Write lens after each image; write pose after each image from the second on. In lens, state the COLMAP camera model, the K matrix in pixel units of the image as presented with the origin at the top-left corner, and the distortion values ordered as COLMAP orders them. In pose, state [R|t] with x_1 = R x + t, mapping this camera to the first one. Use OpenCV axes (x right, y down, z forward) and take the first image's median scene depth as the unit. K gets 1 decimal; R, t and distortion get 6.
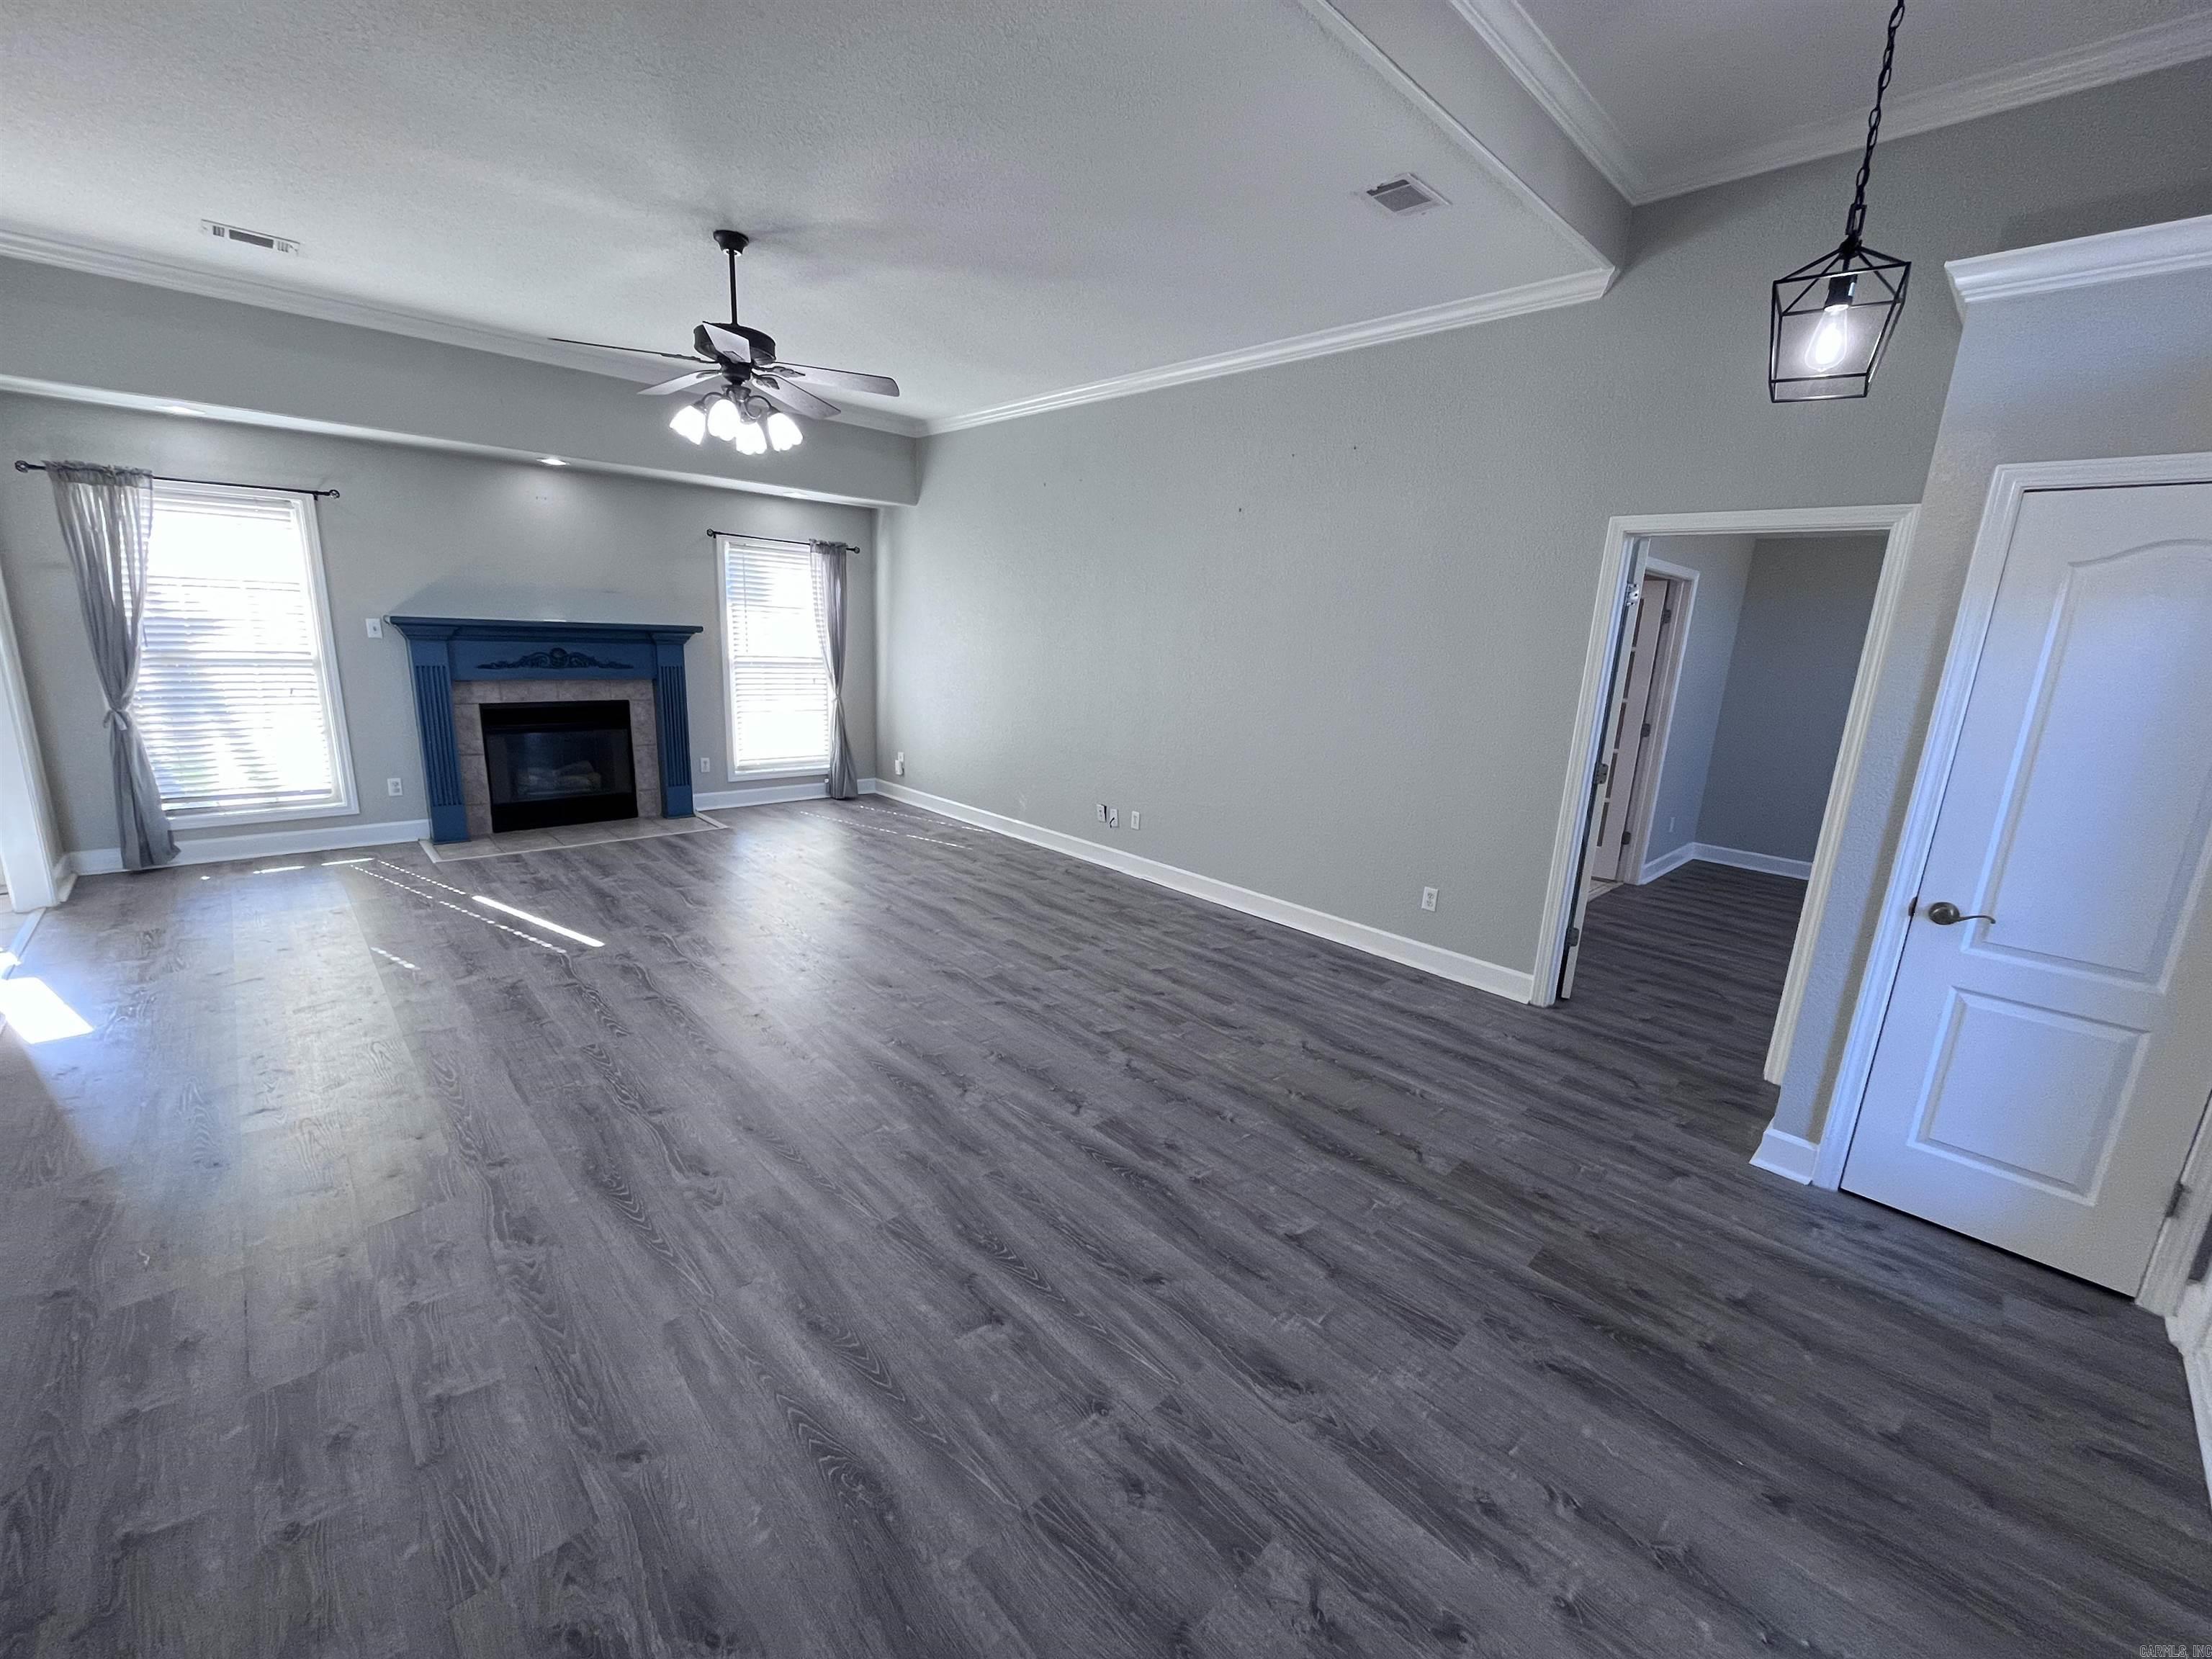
lens RADIAL K [[889.8, 0, 1106.0], [0, 889.8, 829.5], [0, 0, 1]] dist [-0.004524, -0.000337]
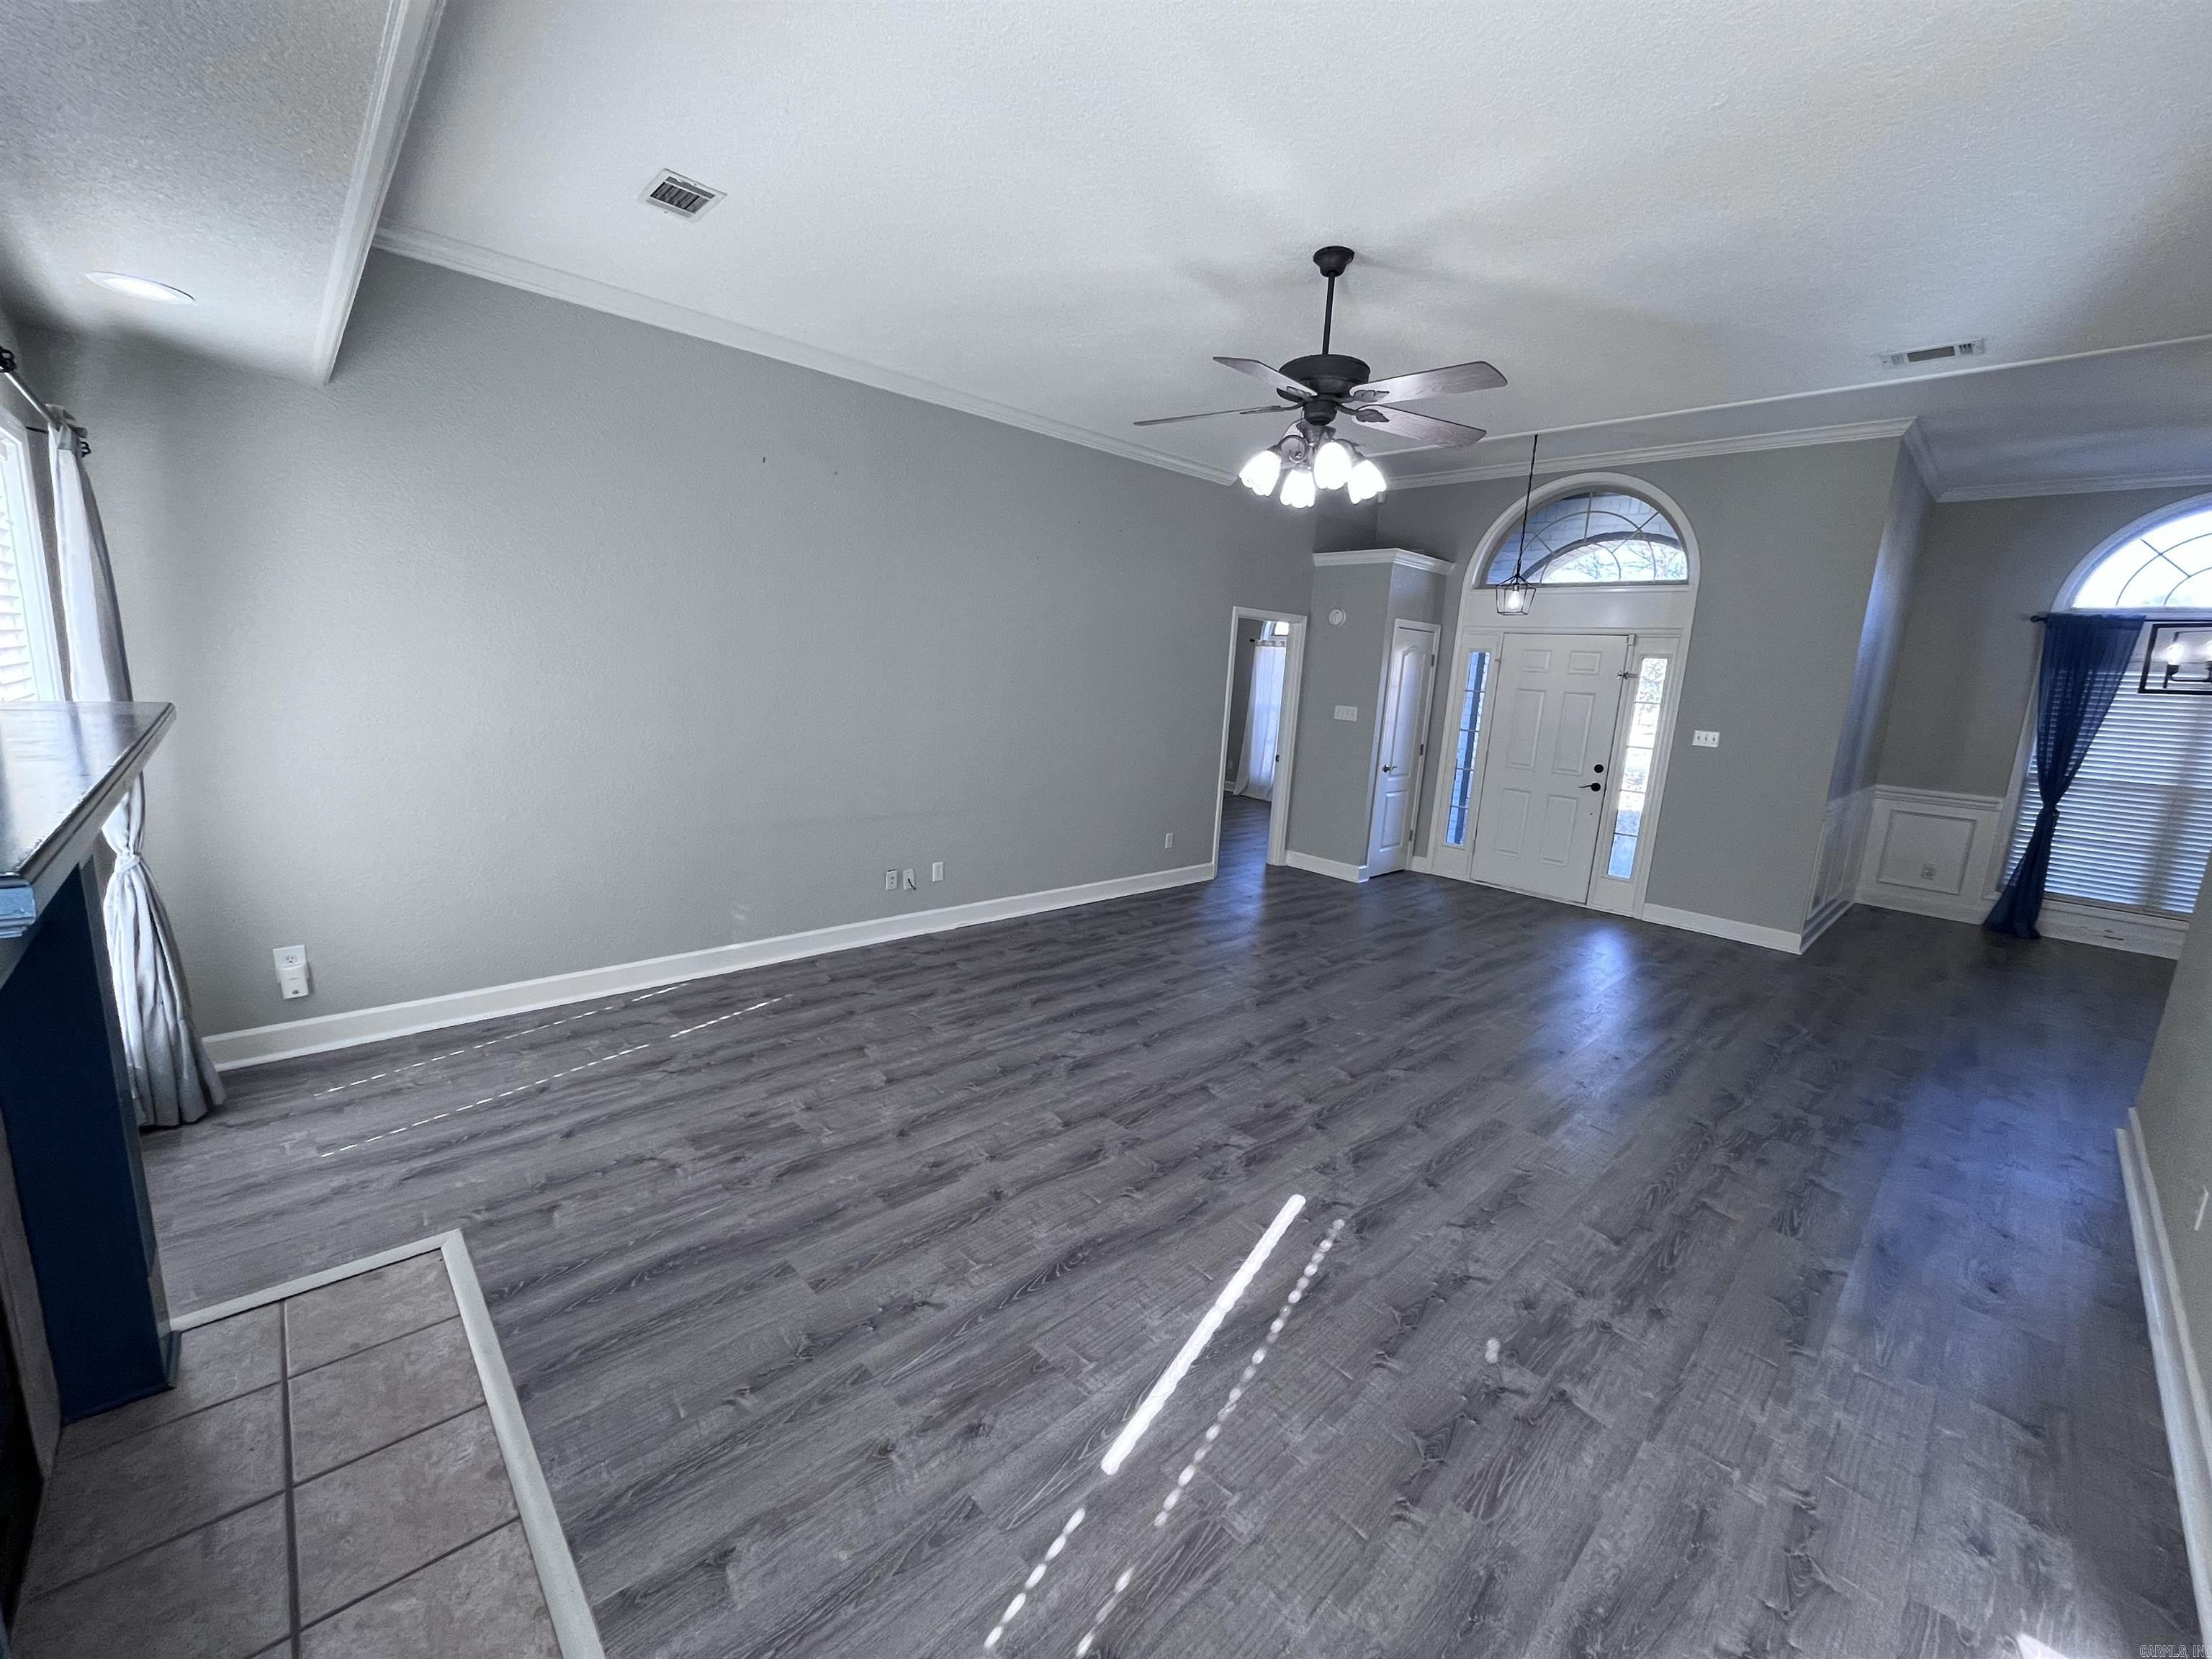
lens RADIAL K [[889.8, 0, 1106.0], [0, 889.8, 829.5], [0, 0, 1]] dist [-0.004524, -0.000337]
pose [[0.010667, -0.228875, 0.973397, -0.992919], [0.171630, 0.959425, 0.223709, -0.266311], [-0.985104, 0.164678, 0.049516, 0.912402]]
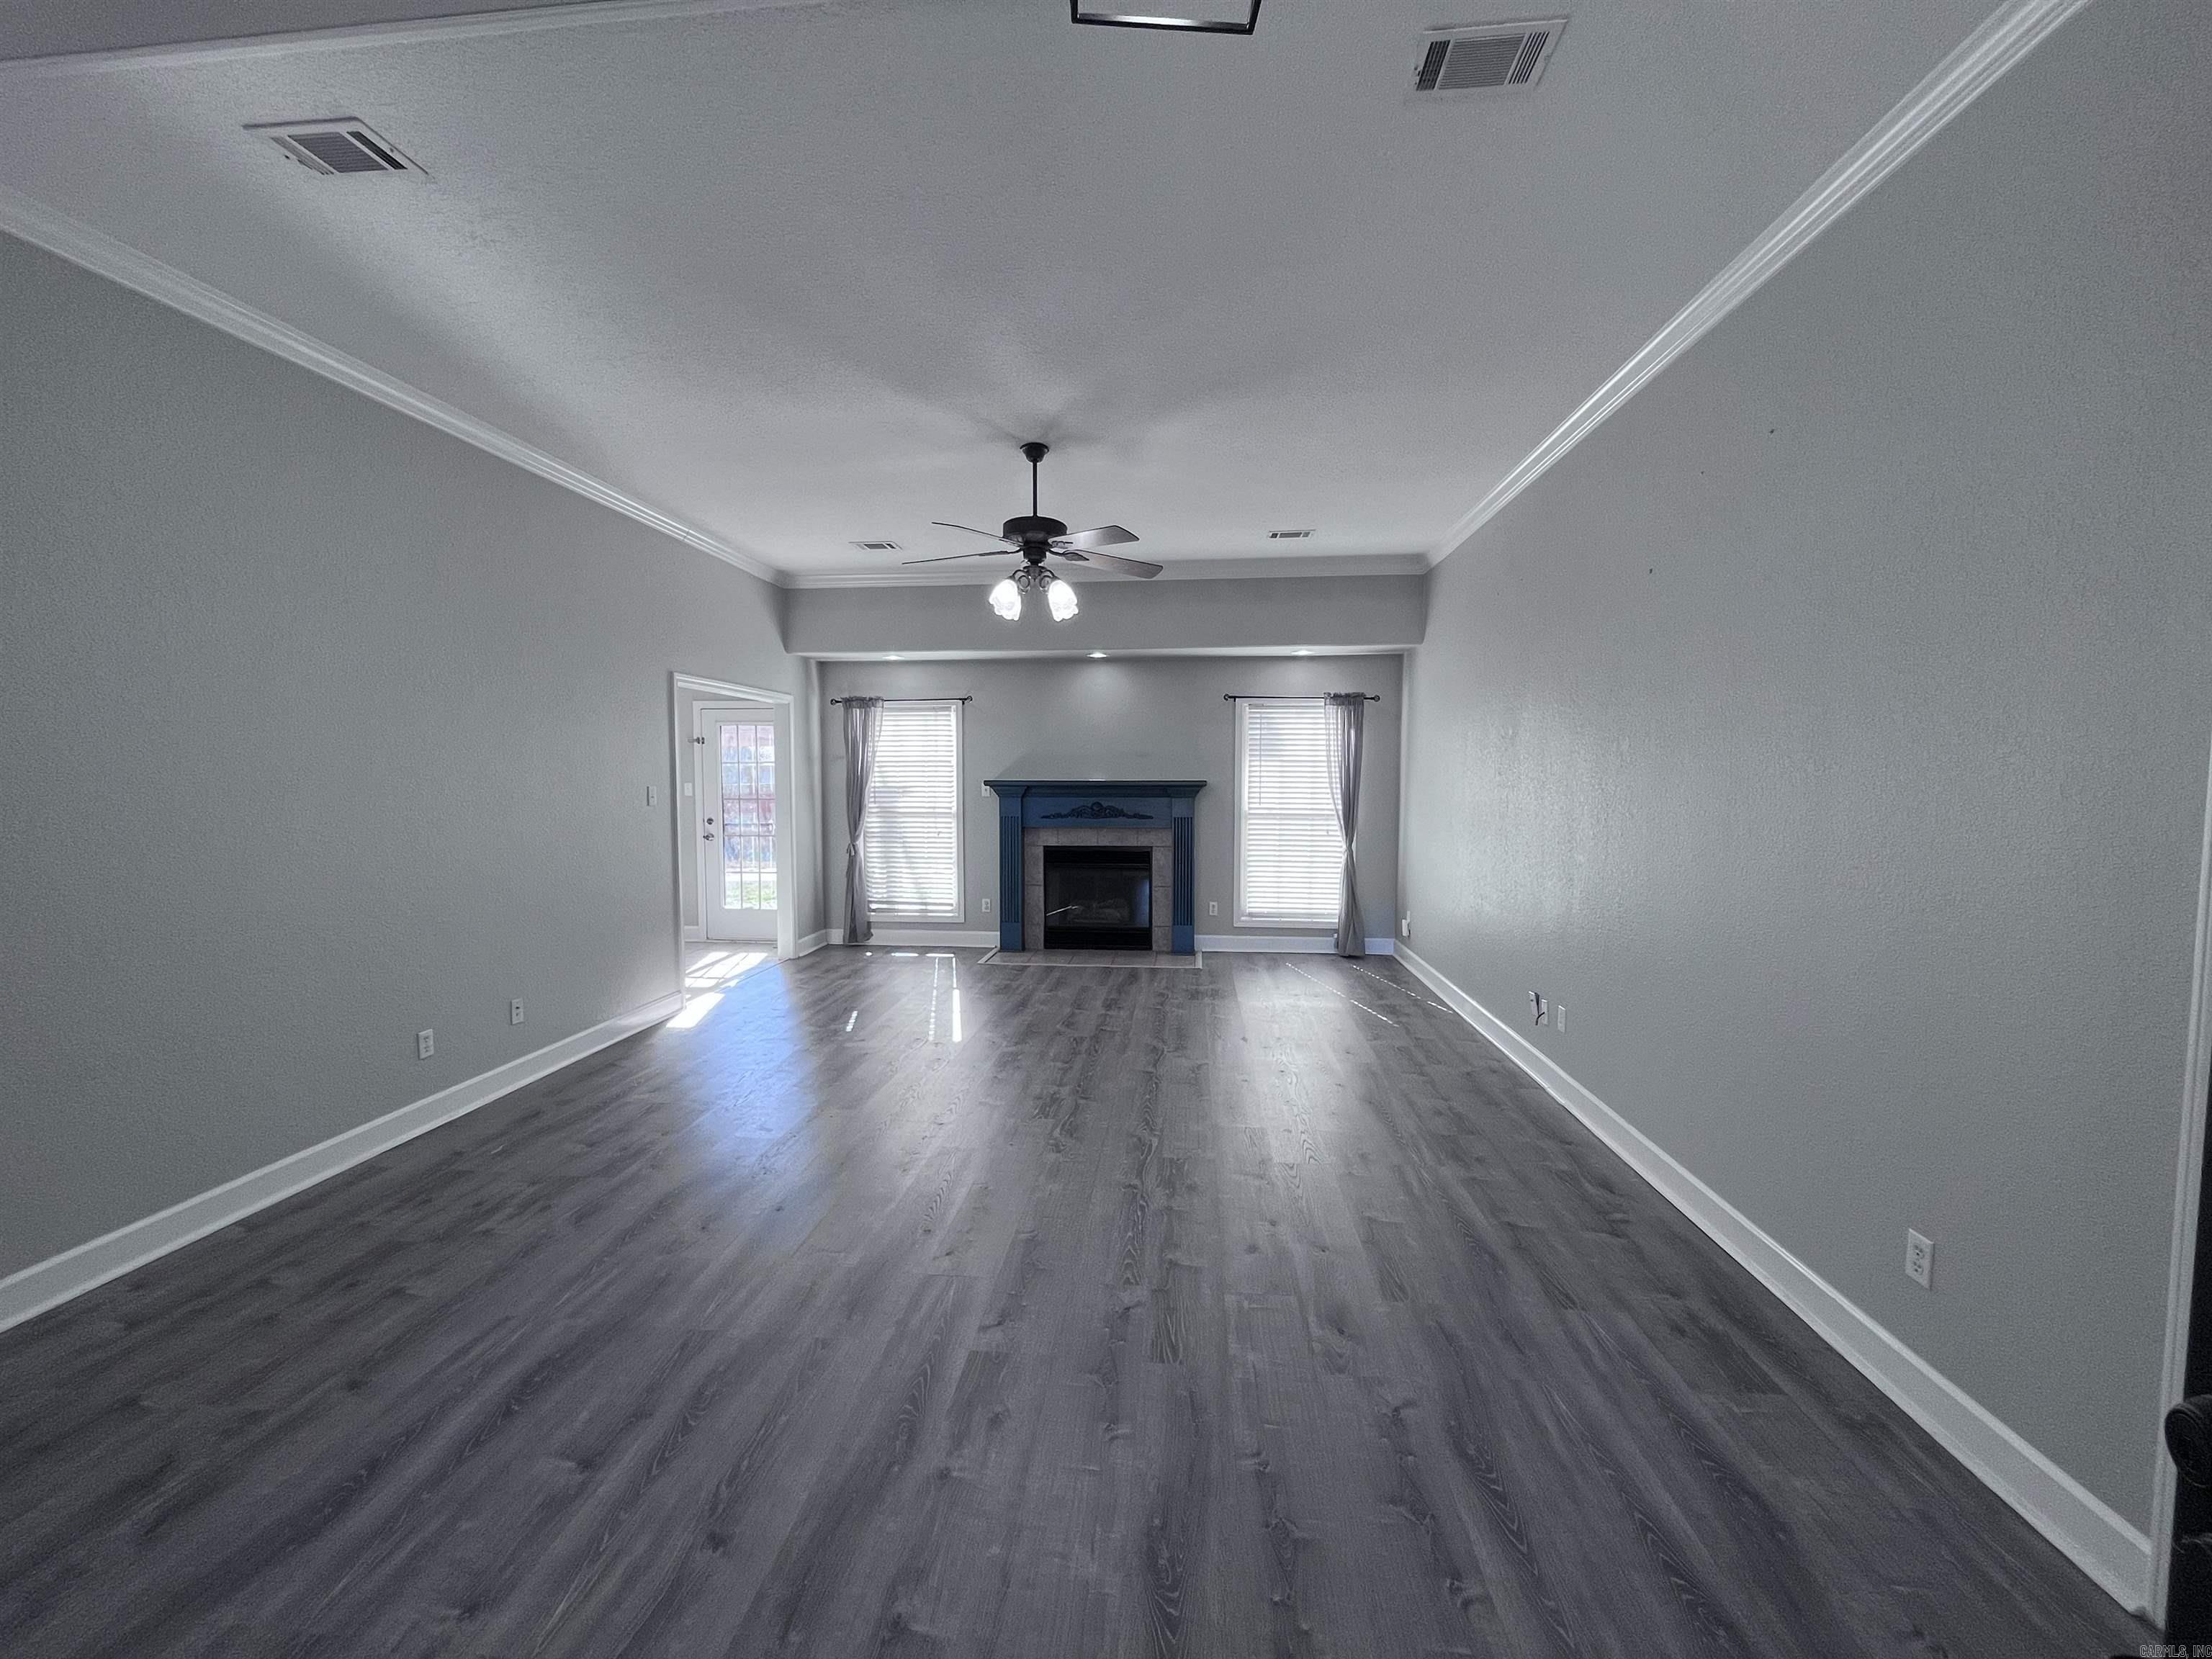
lens RADIAL K [[889.8, 0, 1106.0], [0, 889.8, 829.5], [0, 0, 1]] dist [-0.004524, -0.000337]
pose [[0.651079, -0.001234, -0.759009, 0.391699], [-0.140806, 0.982444, -0.122381, -0.024709], [0.745835, 0.186553, 0.639475, 0.293060]]
